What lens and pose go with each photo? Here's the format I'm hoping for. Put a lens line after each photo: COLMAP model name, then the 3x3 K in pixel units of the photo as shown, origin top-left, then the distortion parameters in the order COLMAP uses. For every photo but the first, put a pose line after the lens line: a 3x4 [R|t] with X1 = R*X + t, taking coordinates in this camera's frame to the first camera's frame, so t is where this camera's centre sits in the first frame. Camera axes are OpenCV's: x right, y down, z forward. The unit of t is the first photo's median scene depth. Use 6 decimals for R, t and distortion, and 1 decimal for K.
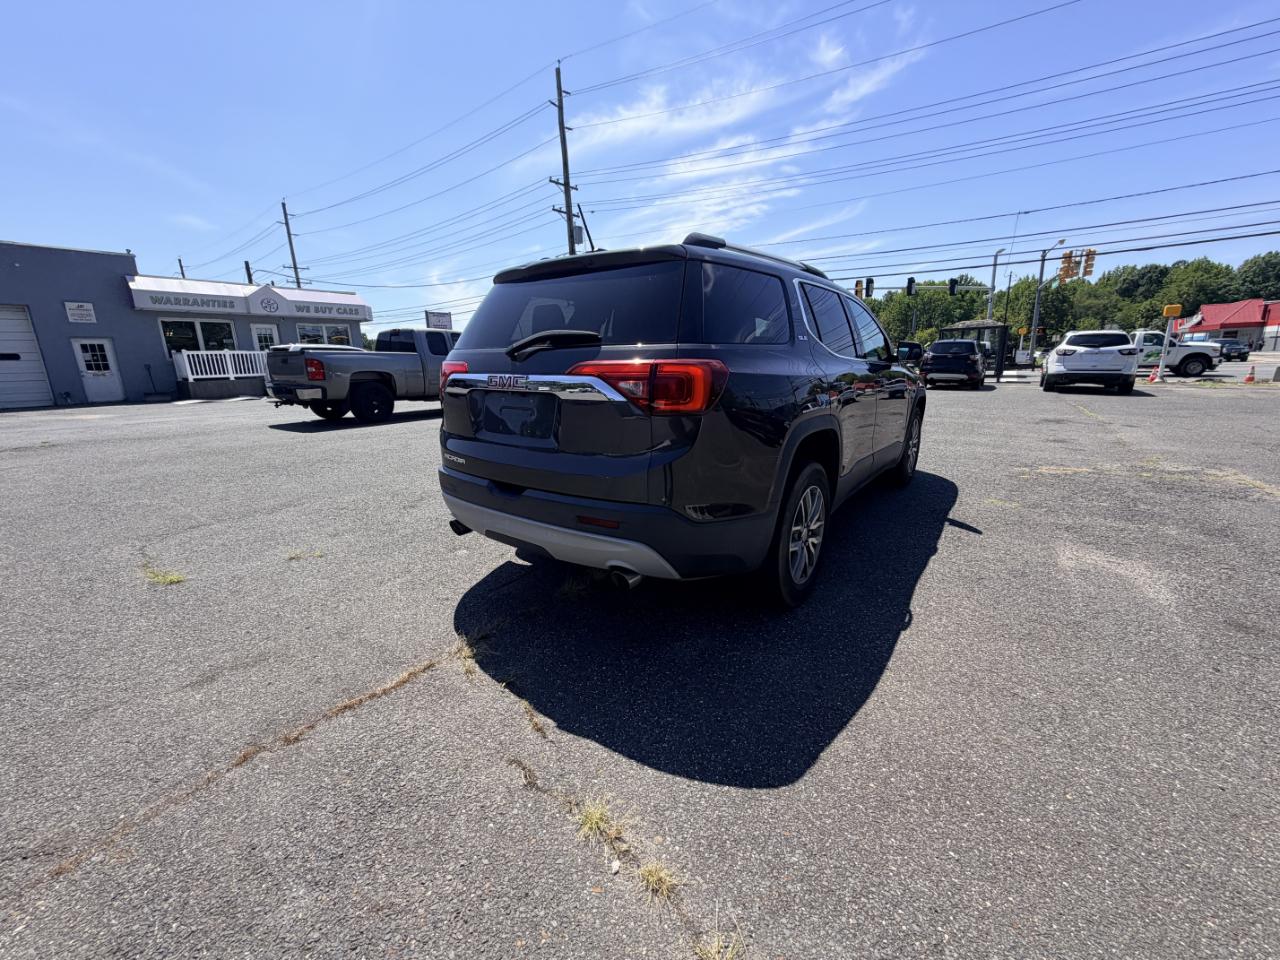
lens RADIAL K [[508.8, 0, 637.8], [0, 508.8, 480.0], [0, 0, 1]] dist [-0.000073, 0.000085]
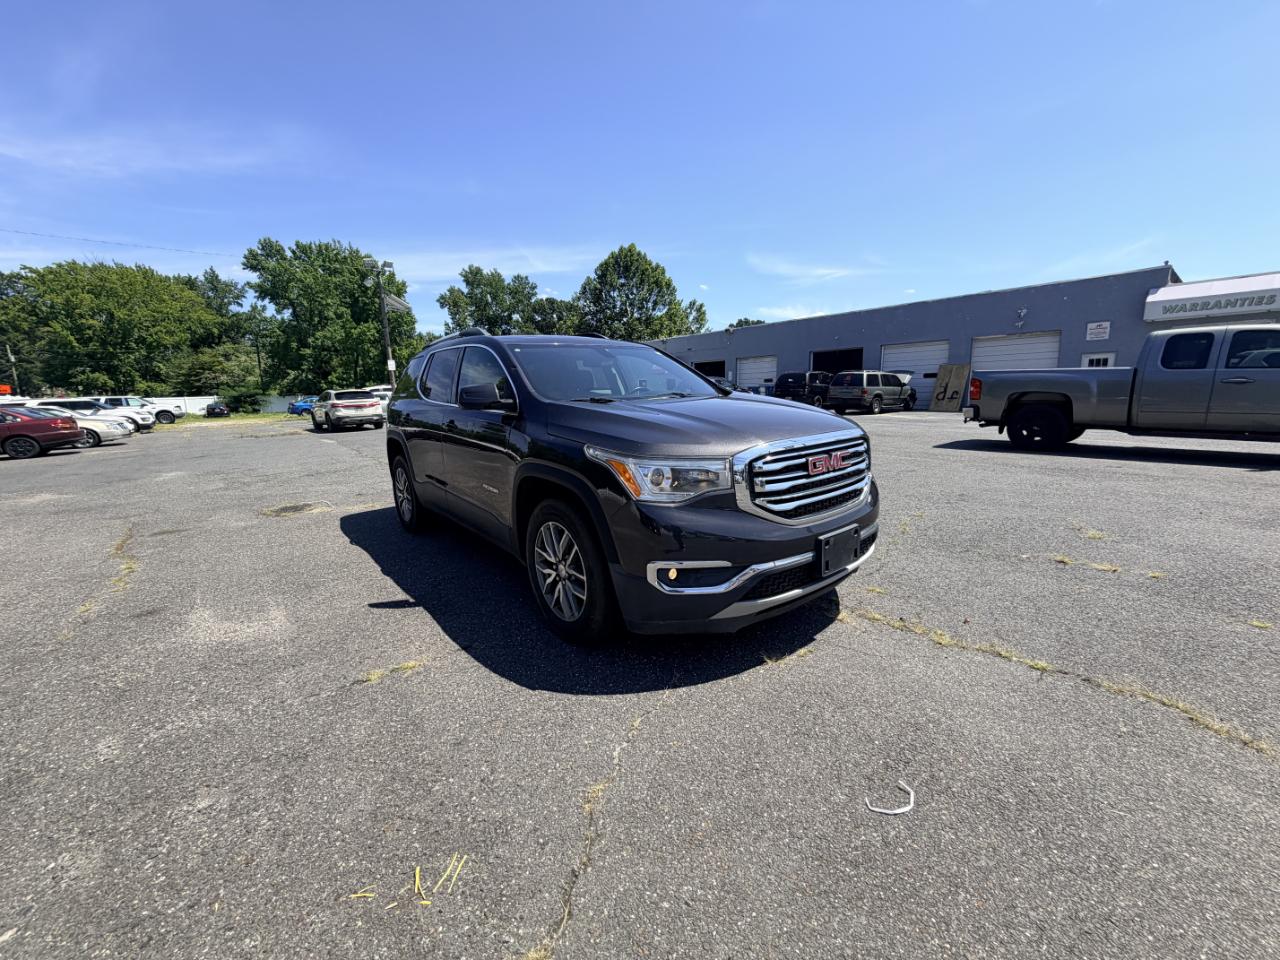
lens RADIAL K [[508.8, 0, 637.9], [0, 508.8, 479.9], [0, 0, 1]] dist [-0.000073, 0.000085]
pose [[-0.245720, 0.190855, -0.950366, 0.251509], [-0.197284, 0.950059, 0.241801, -0.075356], [0.949053, 0.246907, -0.195796, 0.289284]]
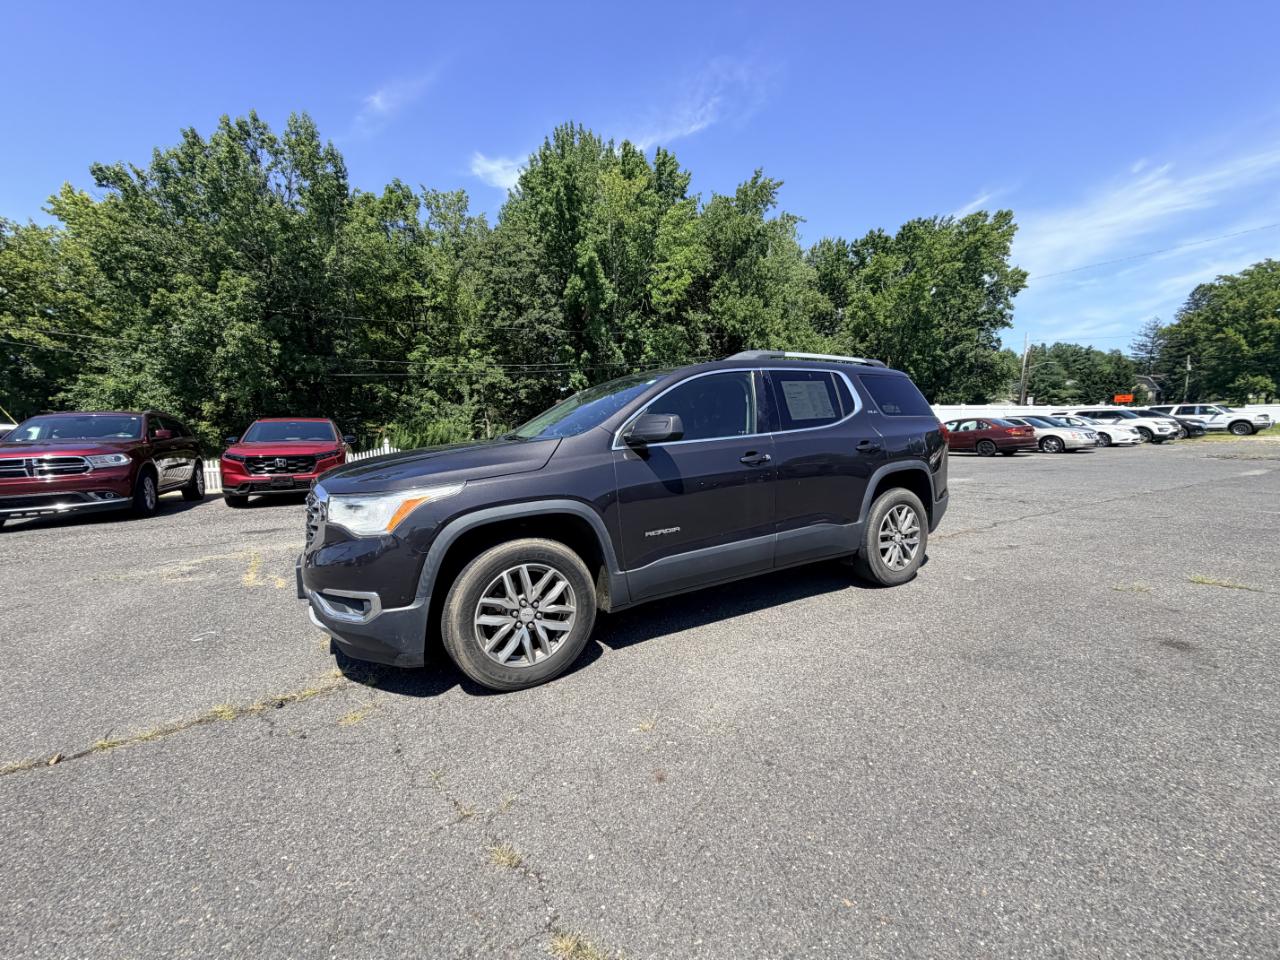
lens RADIAL K [[508.8, 0, 638.7], [0, 508.8, 482.3], [0, 0, 1]] dist [-0.000073, 0.000085]
pose [[-0.915191, -0.006751, 0.402965, -0.019906], [0.131659, 0.939994, 0.314765, -0.097088], [-0.380909, 0.341124, -0.859385, 0.394812]]
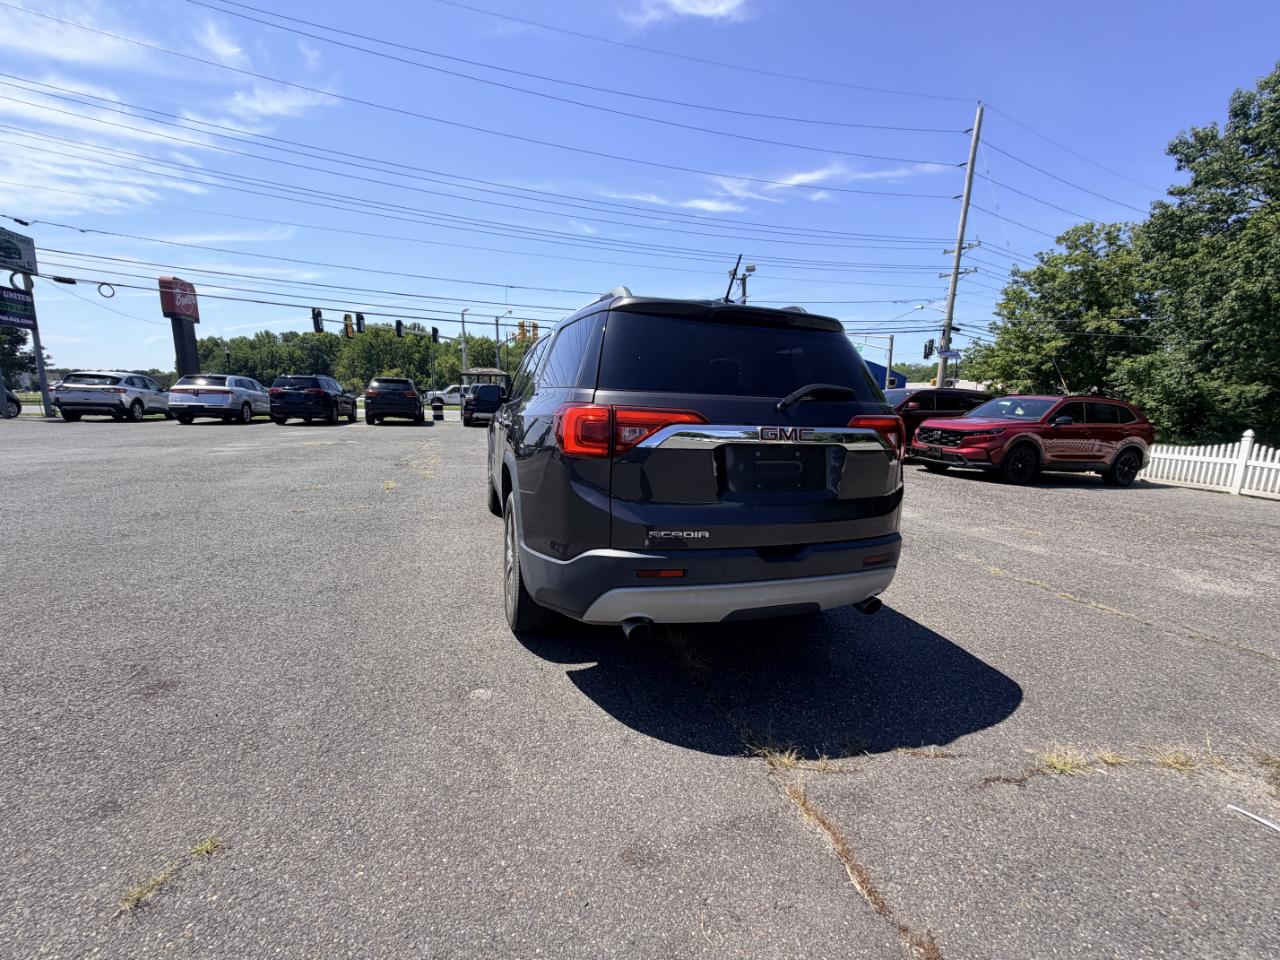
lens RADIAL K [[508.8, 0, 636.6], [0, 508.8, 483.7], [0, 0, 1]] dist [-0.000073, 0.000085]
pose [[0.574381, -0.098488, 0.812642, -0.127583], [0.149351, 0.988681, 0.014261, -0.017535], [-0.804848, 0.113178, 0.582589, 0.076440]]
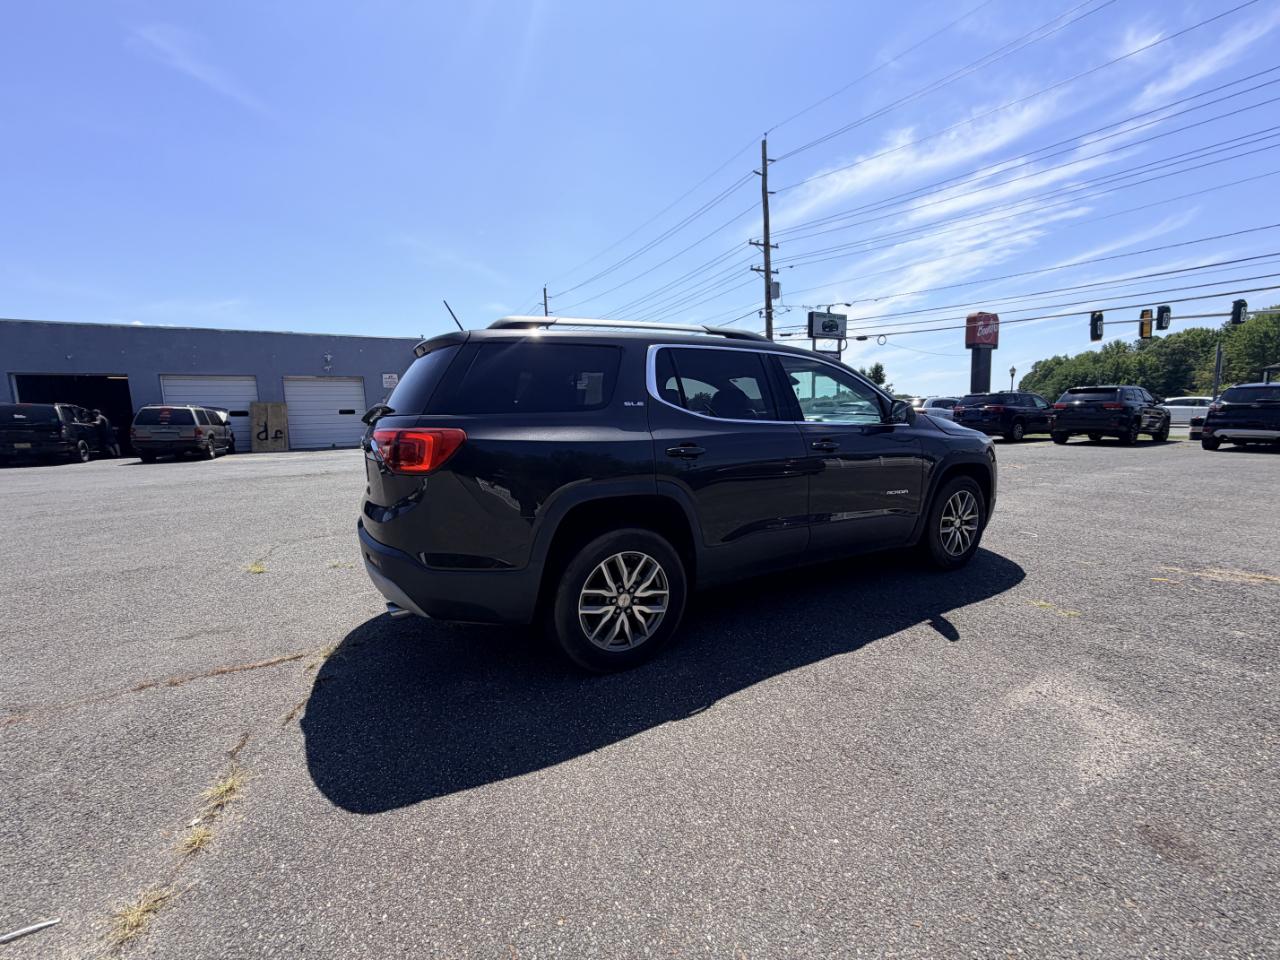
lens RADIAL K [[508.8, 0, 638.3], [0, 508.8, 479.8], [0, 0, 1]] dist [-0.000073, 0.000085]
pose [[0.914133, 0.050177, -0.402297, 0.098548], [-0.088697, 0.993024, -0.077689, -0.006665], [0.395593, 0.106701, 0.912207, 0.012336]]
